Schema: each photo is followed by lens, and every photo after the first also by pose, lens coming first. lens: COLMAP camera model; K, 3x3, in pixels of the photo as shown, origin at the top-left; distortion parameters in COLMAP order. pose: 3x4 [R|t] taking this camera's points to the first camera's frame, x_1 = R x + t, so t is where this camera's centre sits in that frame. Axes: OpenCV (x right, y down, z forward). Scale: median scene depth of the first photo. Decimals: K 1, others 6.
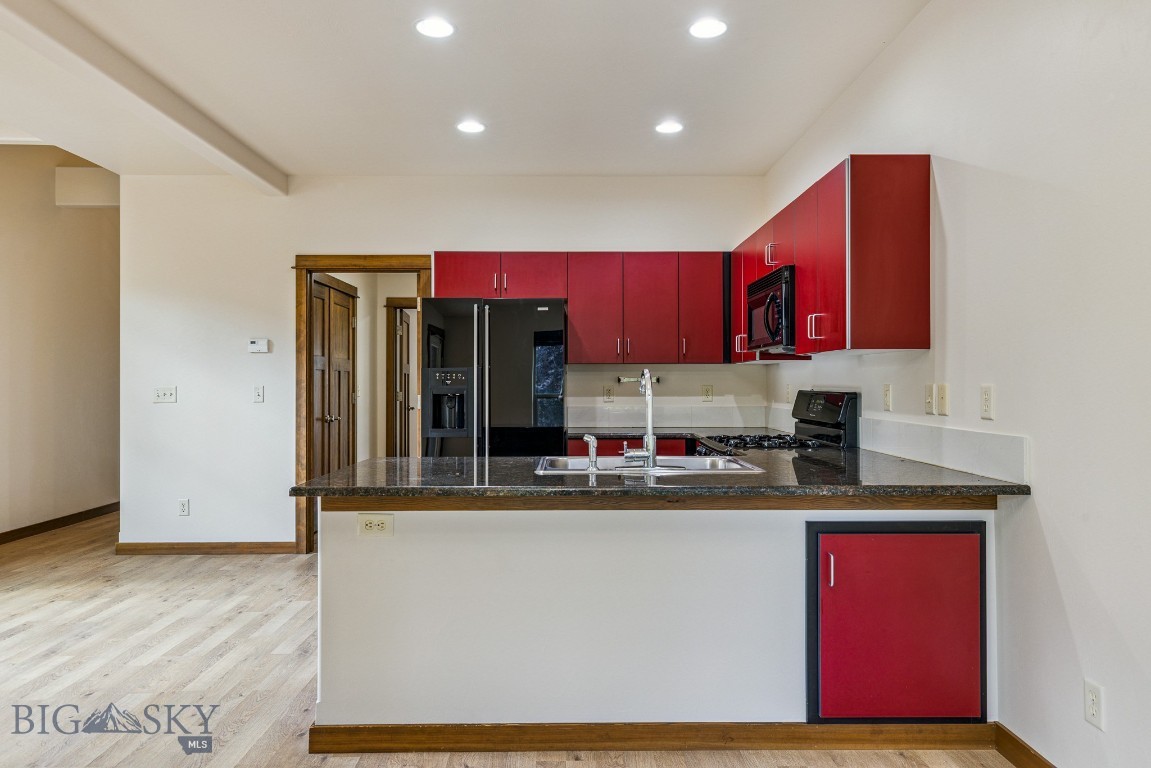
lens RADIAL K [[763.8, 0, 577.2], [0, 763.8, 381.0], [0, 0, 1]] dist [-0.016698, -0.001990]
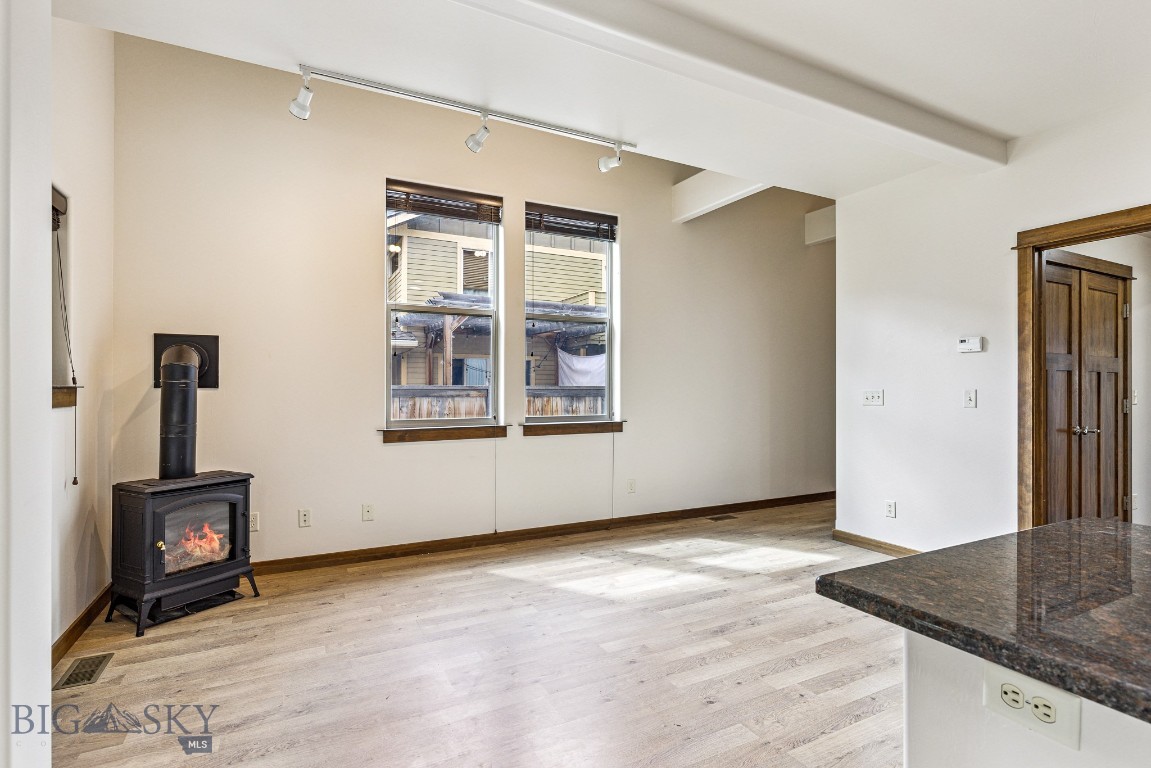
lens RADIAL K [[566.0, 0, 573.9], [0, 566.0, 386.1], [0, 0, 1]] dist [-0.002332, 0.001129]
pose [[0.459996, 0.002008, -0.887918, -0.044099], [-0.001773, 0.999998, 0.001343, 0.002362], [0.887919, 0.000957, 0.459999, 0.285996]]
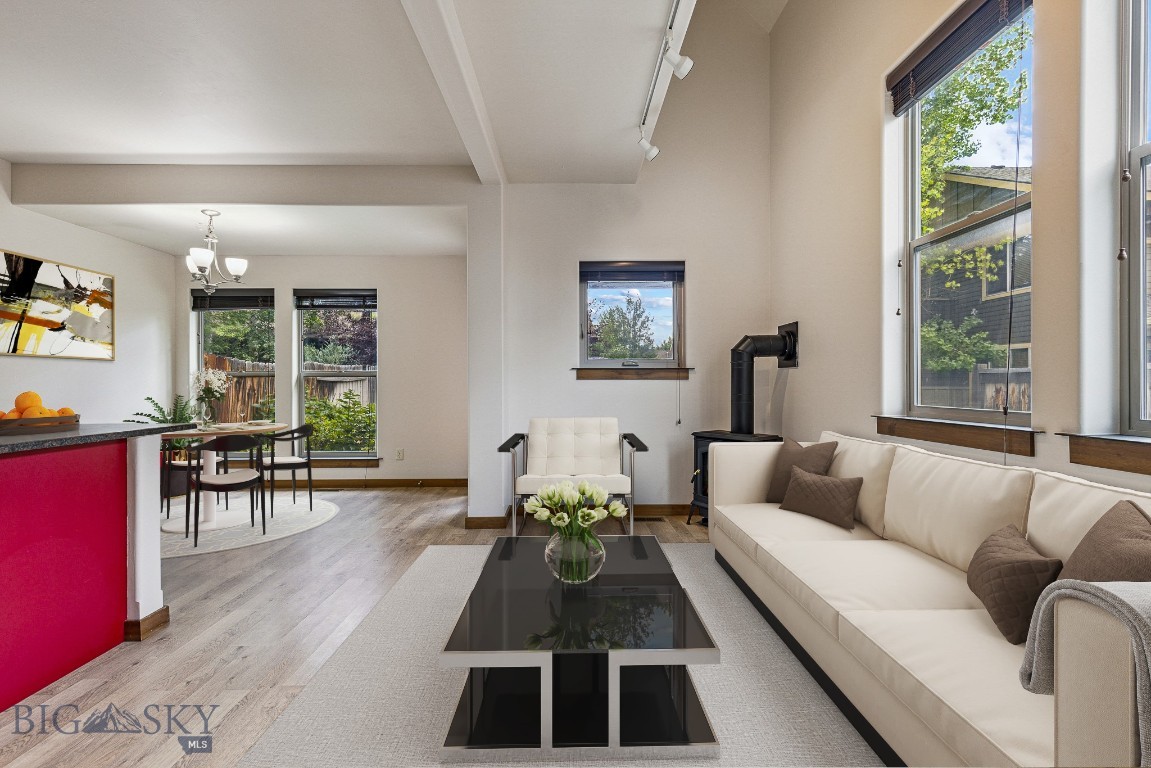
lens RADIAL K [[520.8, 0, 570.2], [0, 520.8, 377.4], [0, 0, 1]] dist [-0.000713, 0.000773]
pose [[-0.999754, 0.010400, -0.019577, -0.533707], [0.010525, 0.999925, -0.006268, 0.023791], [0.019510, -0.006472, -0.999789, 0.975210]]
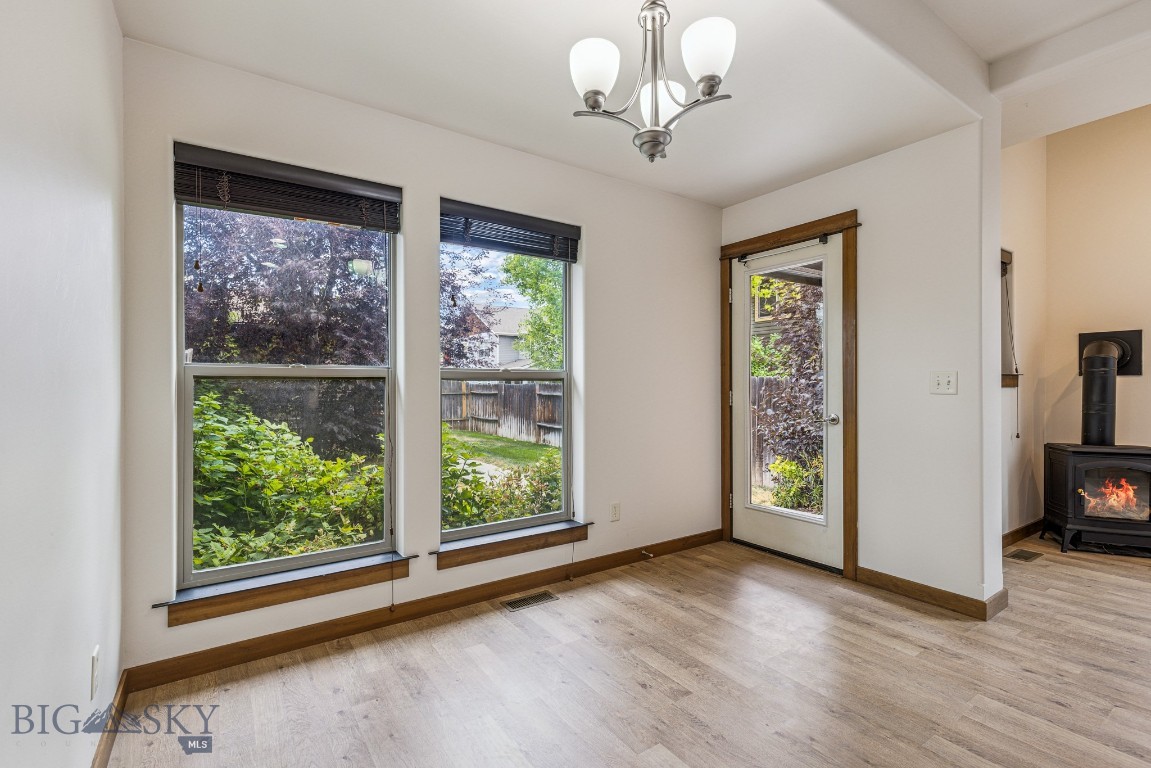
lens RADIAL K [[520.8, 0, 566.0], [0, 520.8, 384.3], [0, 0, 1]] dist [-0.000713, 0.000773]
pose [[-0.823809, 0.004365, -0.566850, 0.235840], [0.004281, 0.999990, 0.001479, 0.015161], [0.566851, -0.001208, -0.823820, 0.365719]]
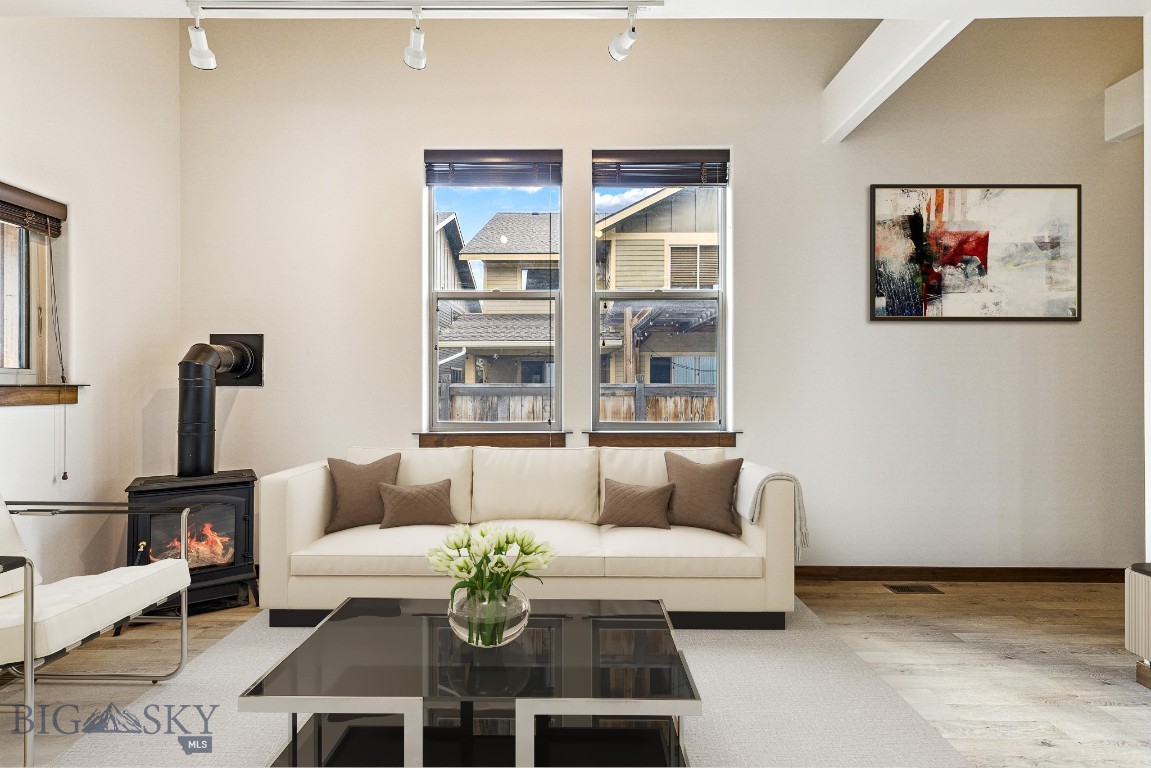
lens RADIAL K [[520.8, 0, 576.6], [0, 520.8, 383.8], [0, 0, 1]] dist [-0.000713, 0.000773]
pose [[-0.006045, -0.000184, -0.999982, -0.228241], [0.000876, 1.000000, -0.000189, 0.003947], [0.999981, -0.000878, -0.006045, 0.618645]]
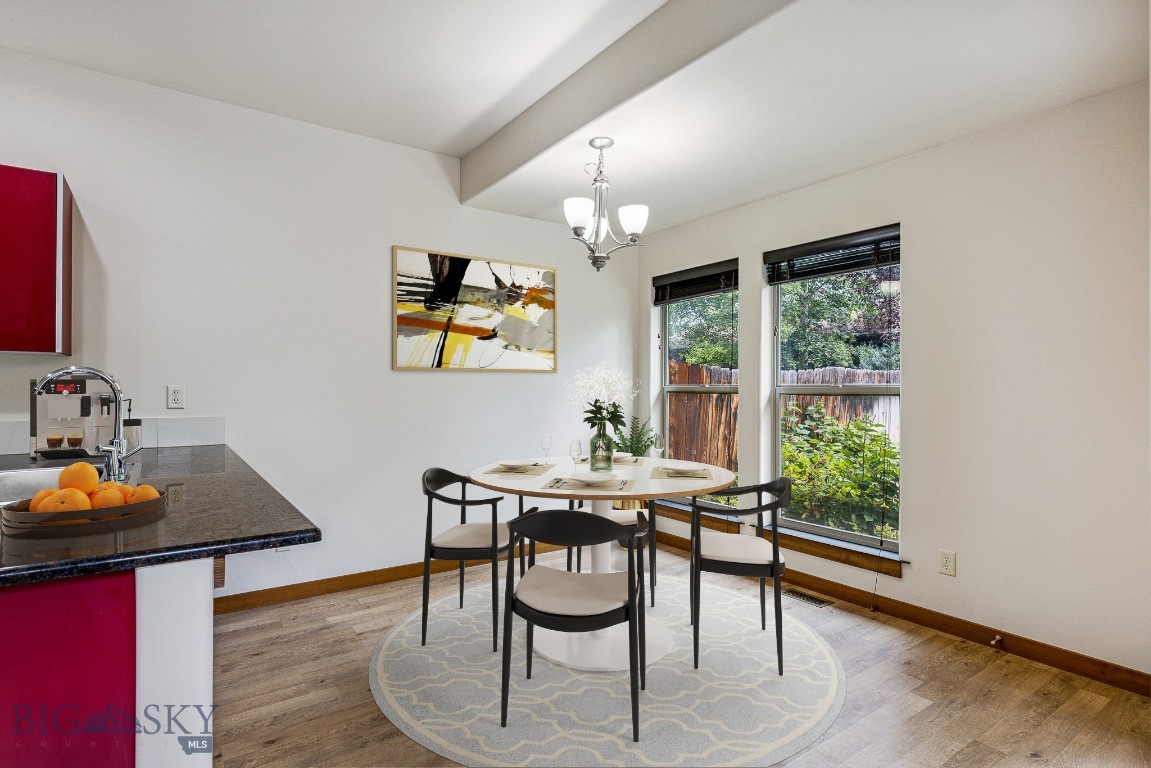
lens RADIAL K [[578.4, 0, 563.8], [0, 578.4, 385.4], [0, 0, 1]] dist [-0.019641, 0.002627]
pose [[-0.570264, 0.001130, 0.821461, -0.444285], [-0.004491, 0.999980, -0.004493, 0.002579], [-0.821449, -0.006252, -0.570248, 0.505748]]
